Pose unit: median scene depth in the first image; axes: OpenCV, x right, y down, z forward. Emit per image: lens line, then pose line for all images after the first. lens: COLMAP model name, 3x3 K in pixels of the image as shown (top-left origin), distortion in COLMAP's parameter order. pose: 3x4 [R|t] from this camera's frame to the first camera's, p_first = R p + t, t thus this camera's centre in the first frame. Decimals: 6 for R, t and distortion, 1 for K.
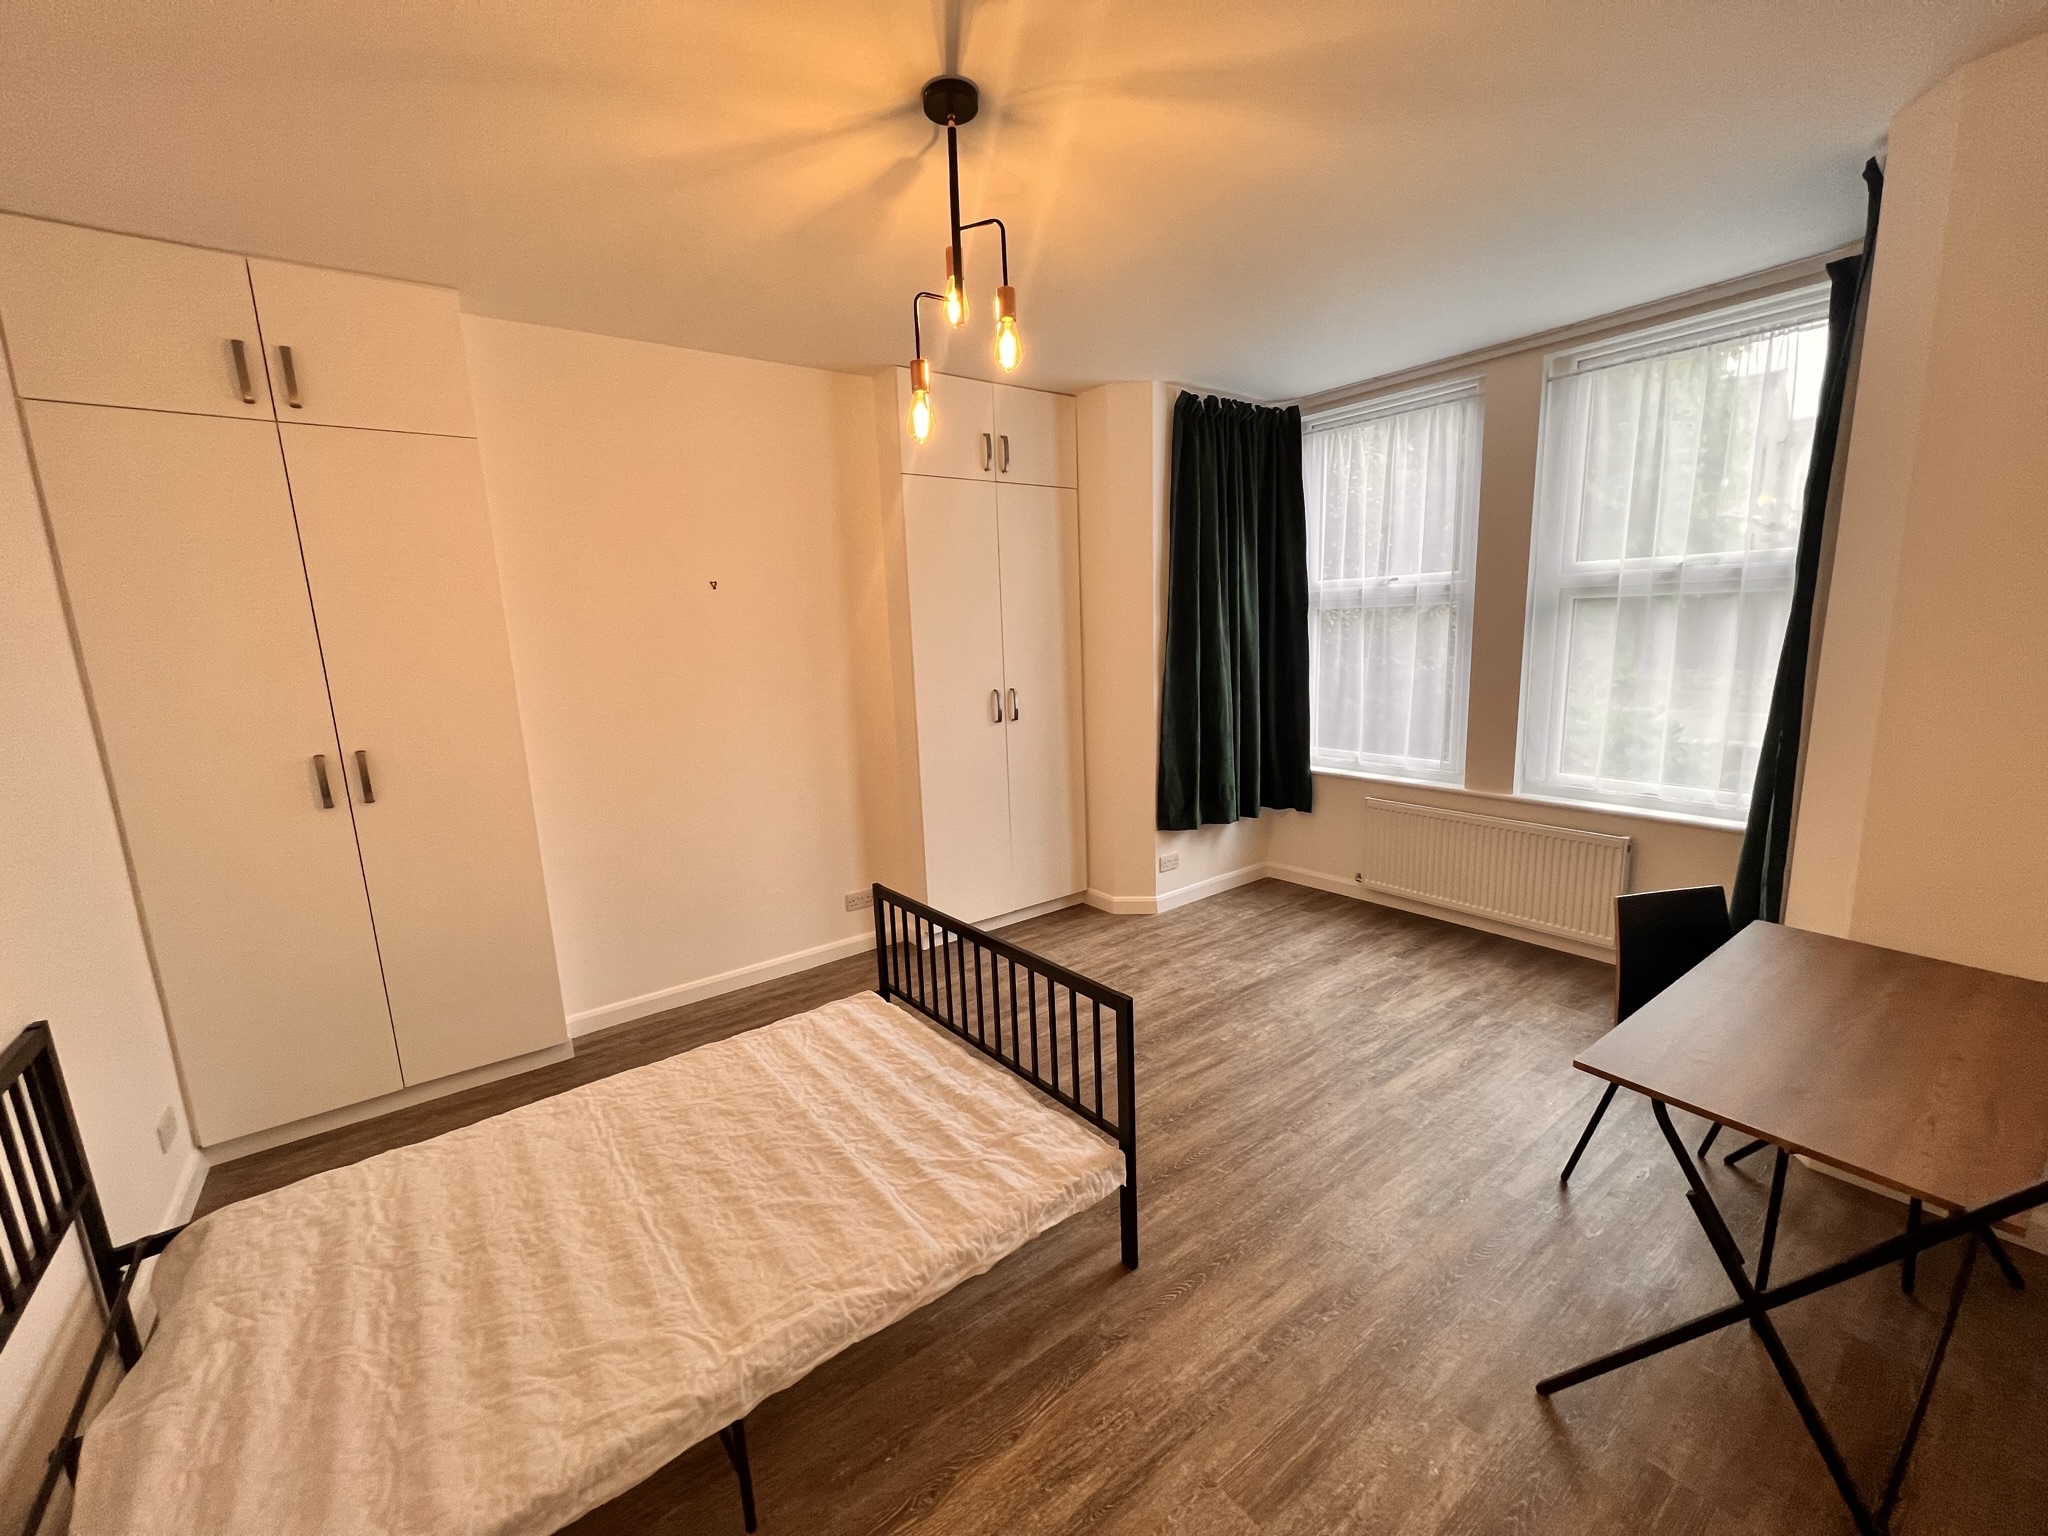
lens RADIAL K [[815.2, 0, 1024.0], [0, 815.2, 768.0], [0, 0, 1]] dist [-0.000794, 0.000032]
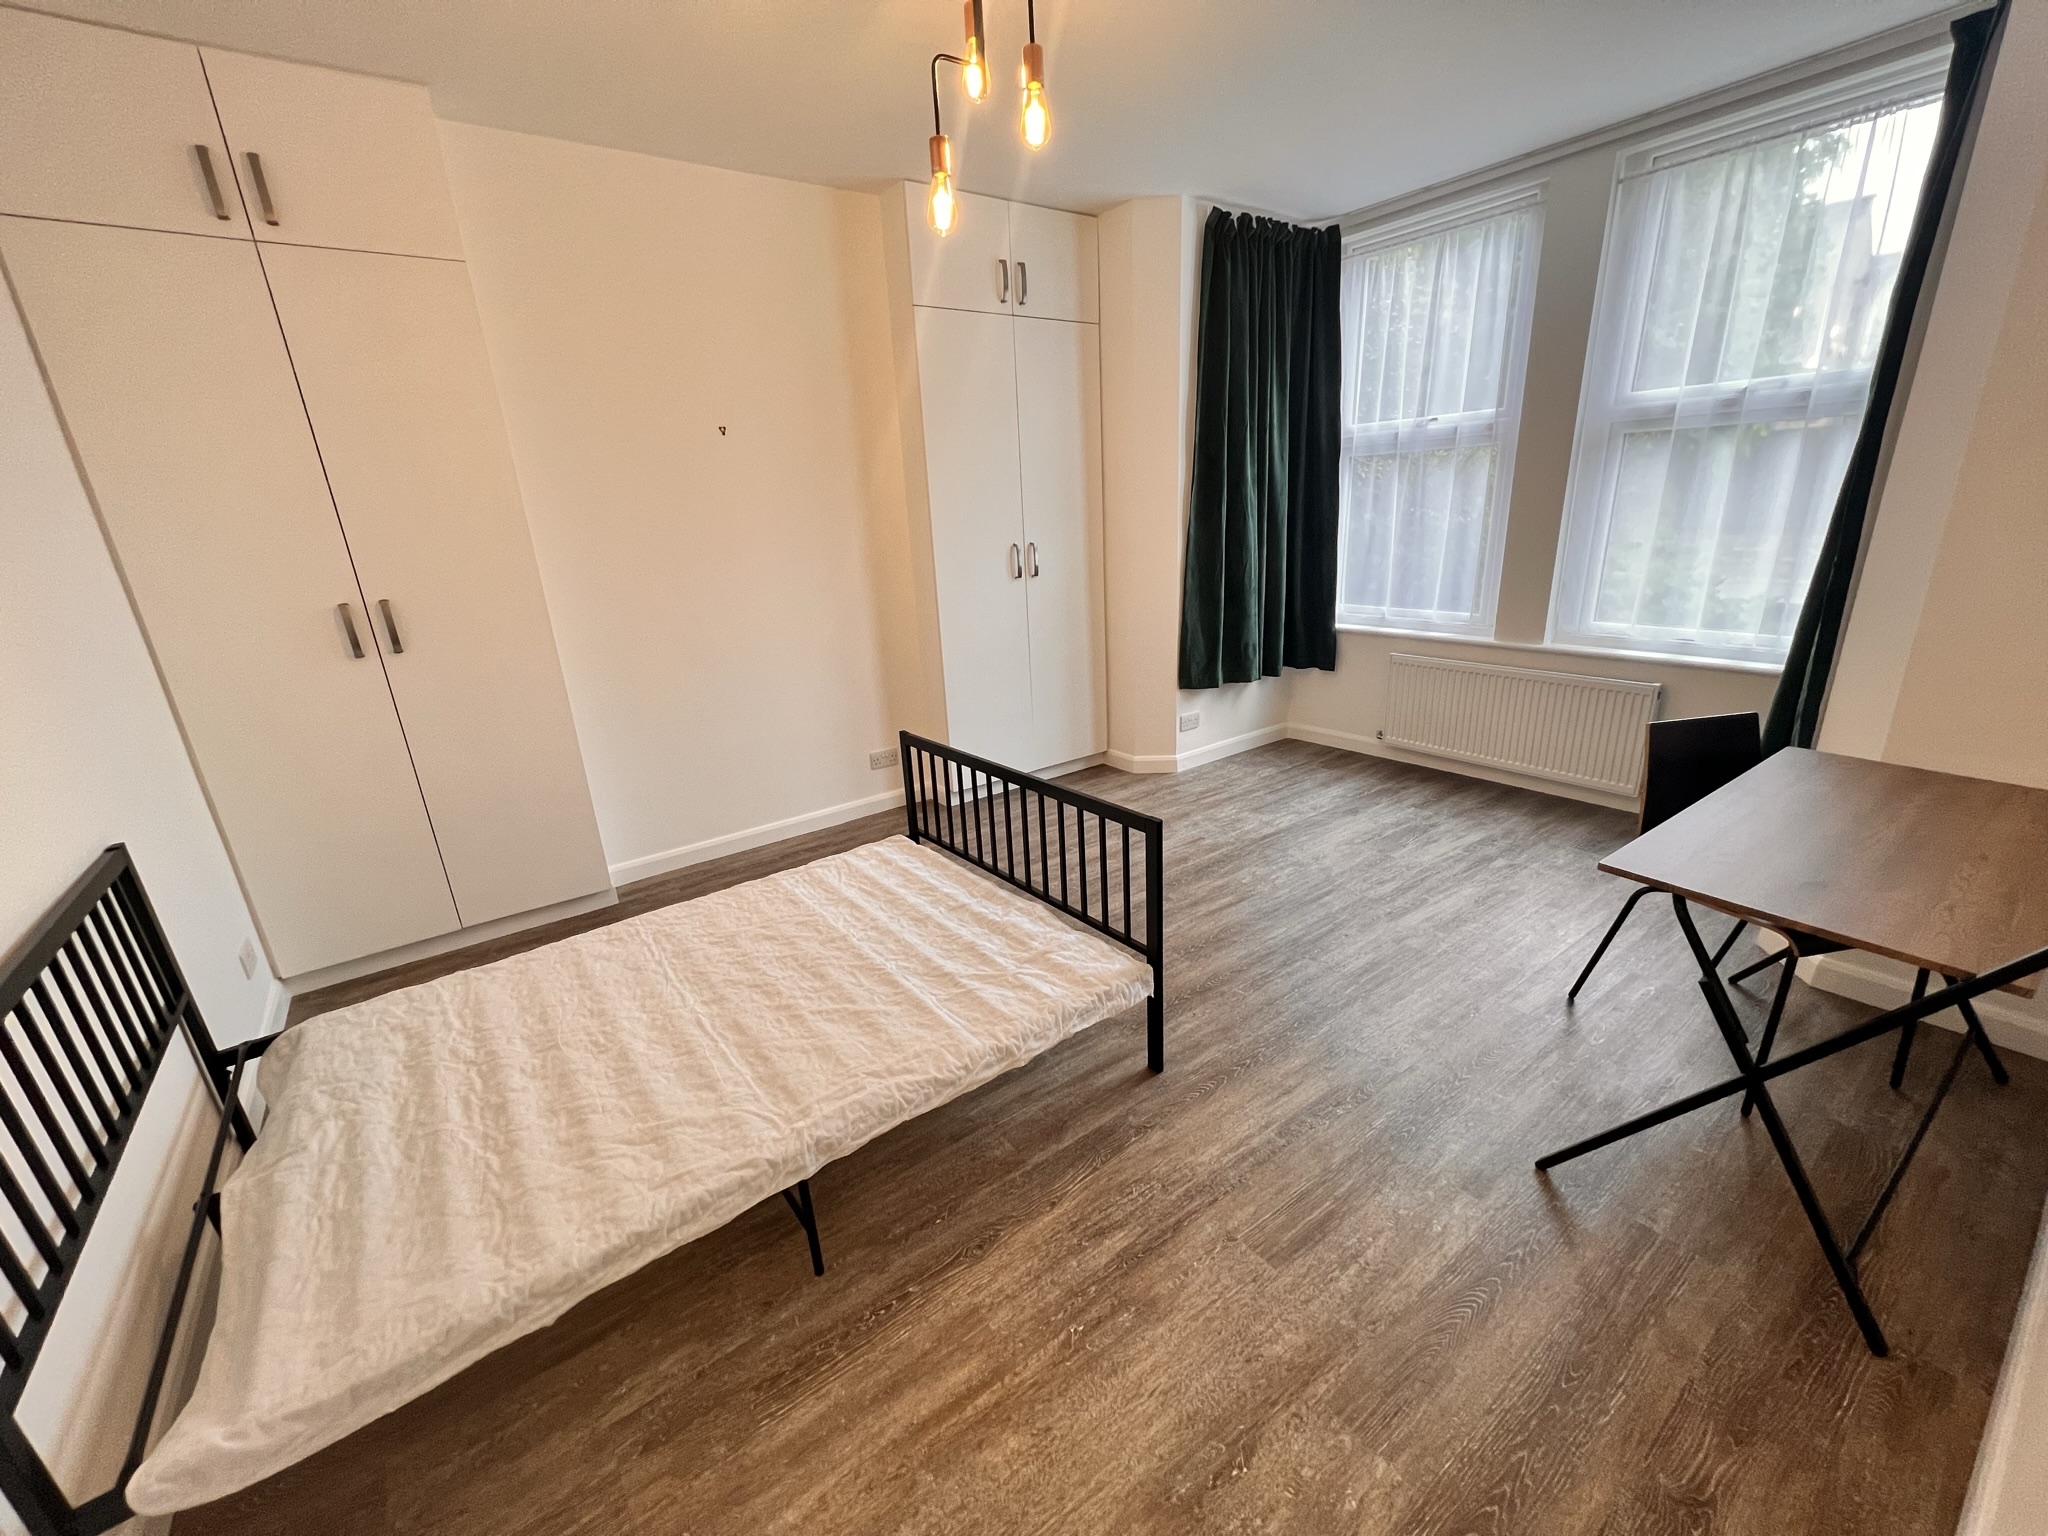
lens RADIAL K [[815.2, 0, 1024.0], [0, 815.2, 768.0], [0, 0, 1]] dist [-0.000794, 0.000032]
pose [[0.999820, -0.009020, -0.016679, -0.020398], [0.011251, 0.990237, 0.138939, 0.066642], [0.015263, -0.139102, 0.990161, -0.004745]]
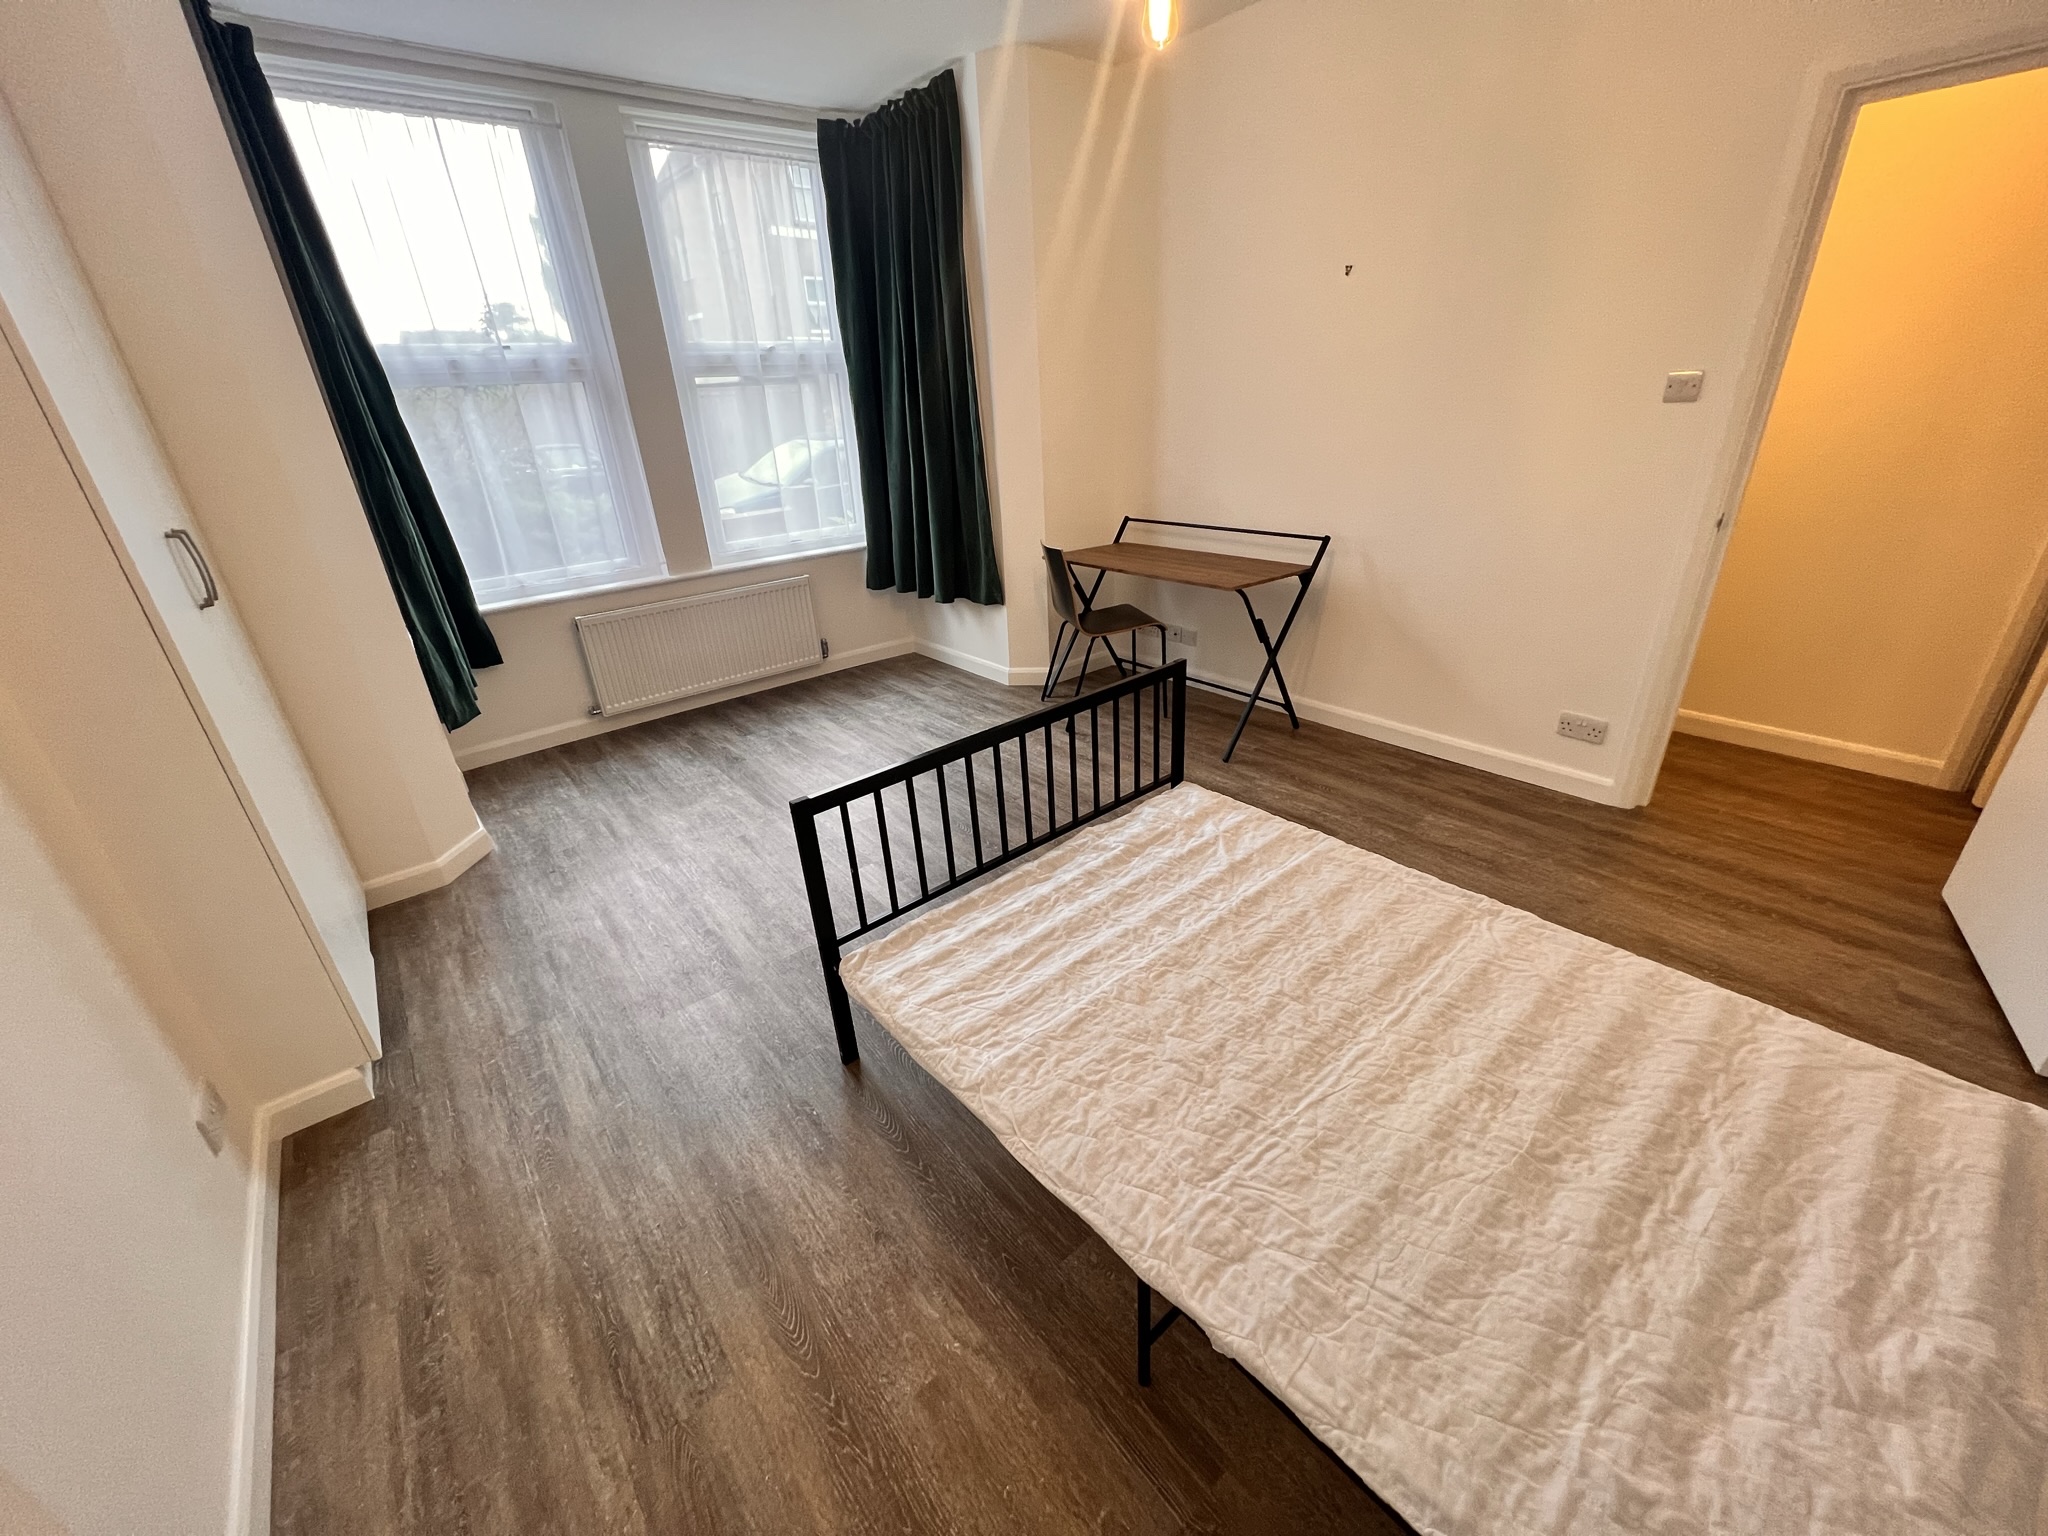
lens RADIAL K [[813.4, 0, 1024.0], [0, 813.4, 768.0], [0, 0, 1]] dist [0.000352, -0.000006]
pose [[-0.034565, -0.382504, 0.923307, -0.983723], [0.226233, 0.896883, 0.380026, -0.089772], [-0.973460, 0.222018, 0.055534, 1.092786]]
